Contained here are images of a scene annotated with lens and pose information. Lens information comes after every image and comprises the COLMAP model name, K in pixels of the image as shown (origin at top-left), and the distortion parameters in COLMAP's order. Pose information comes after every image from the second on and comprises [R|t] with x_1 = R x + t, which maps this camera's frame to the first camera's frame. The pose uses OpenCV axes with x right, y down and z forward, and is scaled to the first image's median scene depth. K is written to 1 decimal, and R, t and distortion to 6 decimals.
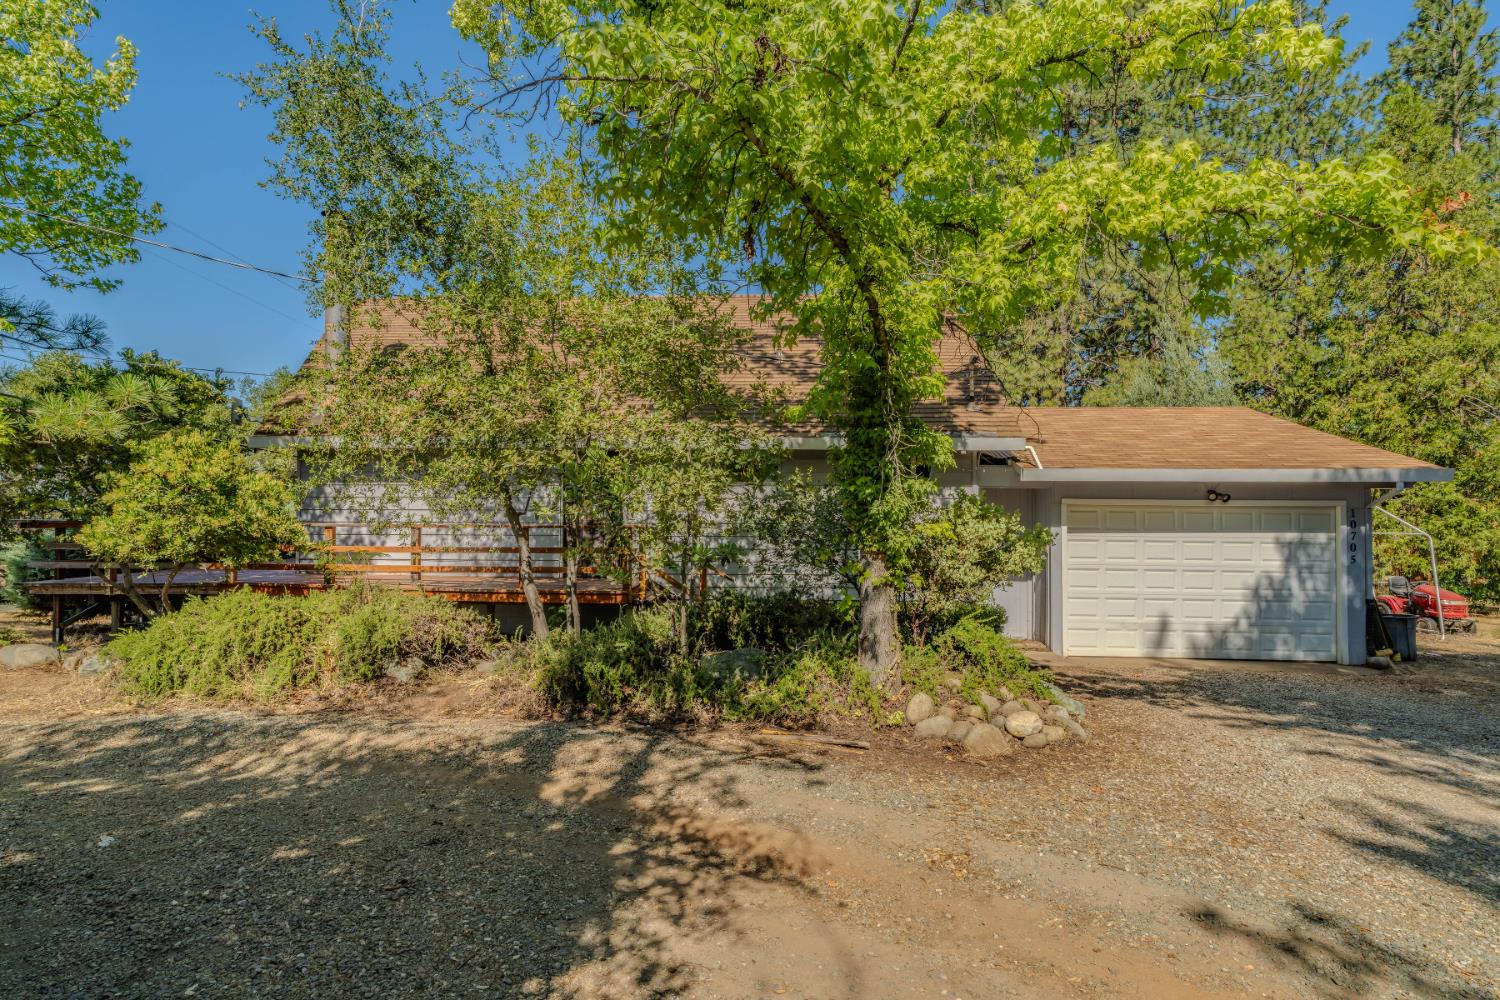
lens RADIAL K [[732.9, 0, 749.6], [0, 732.9, 498.4], [0, 0, 1]] dist [-0.000769, -0.000258]
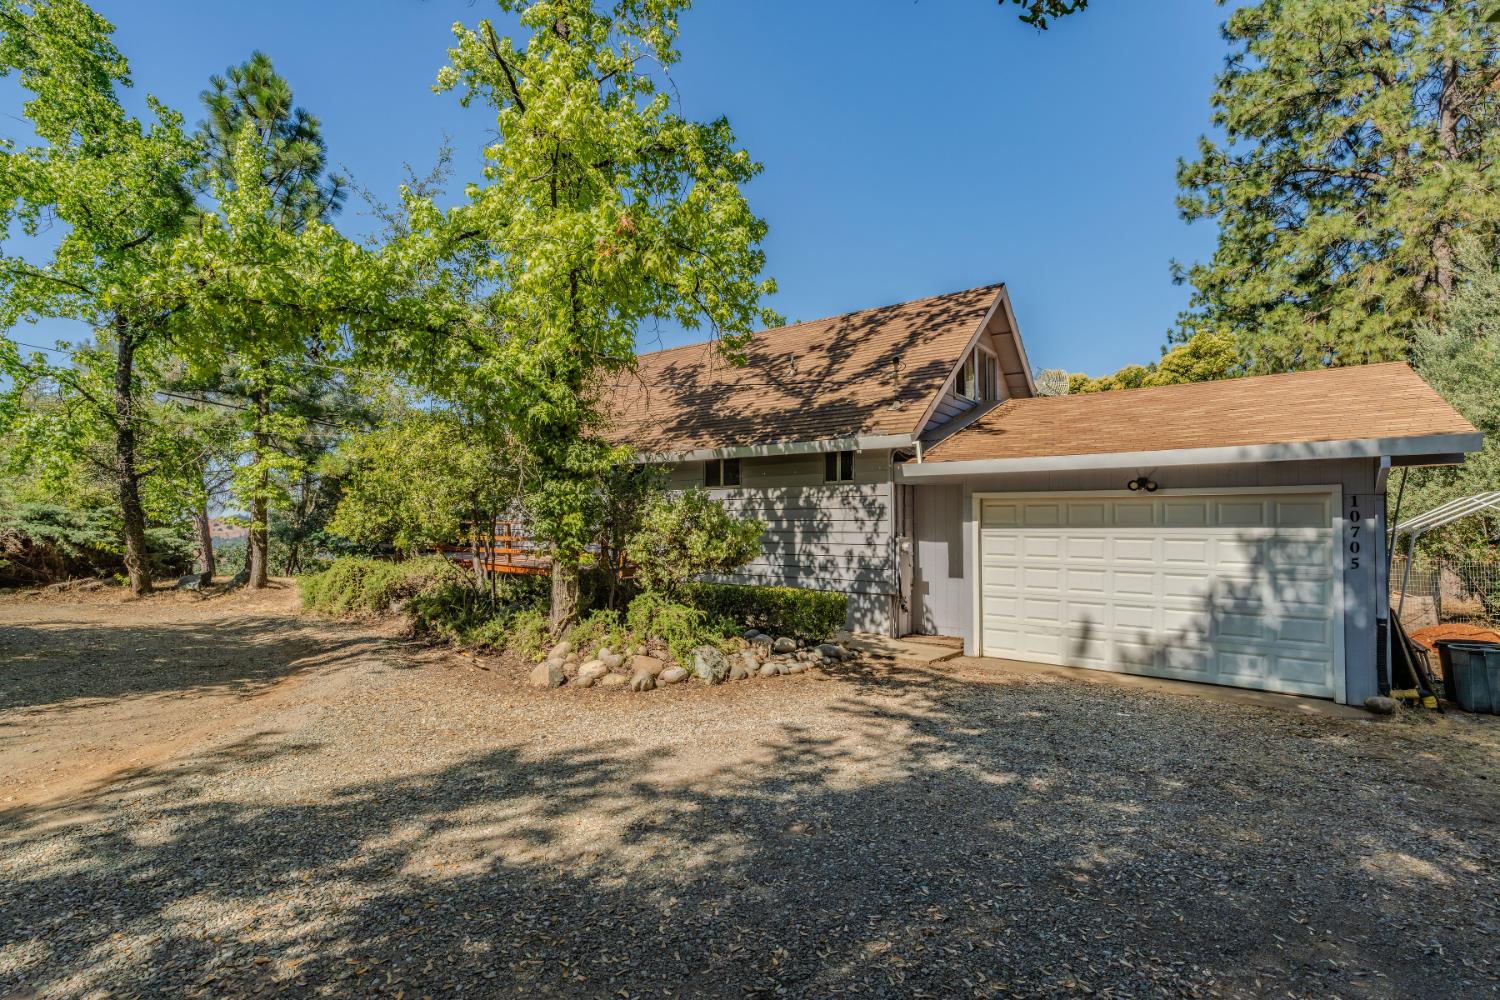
lens RADIAL K [[694.9, 0, 748.2], [0, 694.9, 509.9], [0, 0, 1]] dist [0.002359, 0.000479]
pose [[0.835281, -0.014713, -0.549627, 0.691428], [0.019281, 0.999811, 0.002538, 0.015330], [0.549485, -0.012717, 0.835407, 0.070771]]
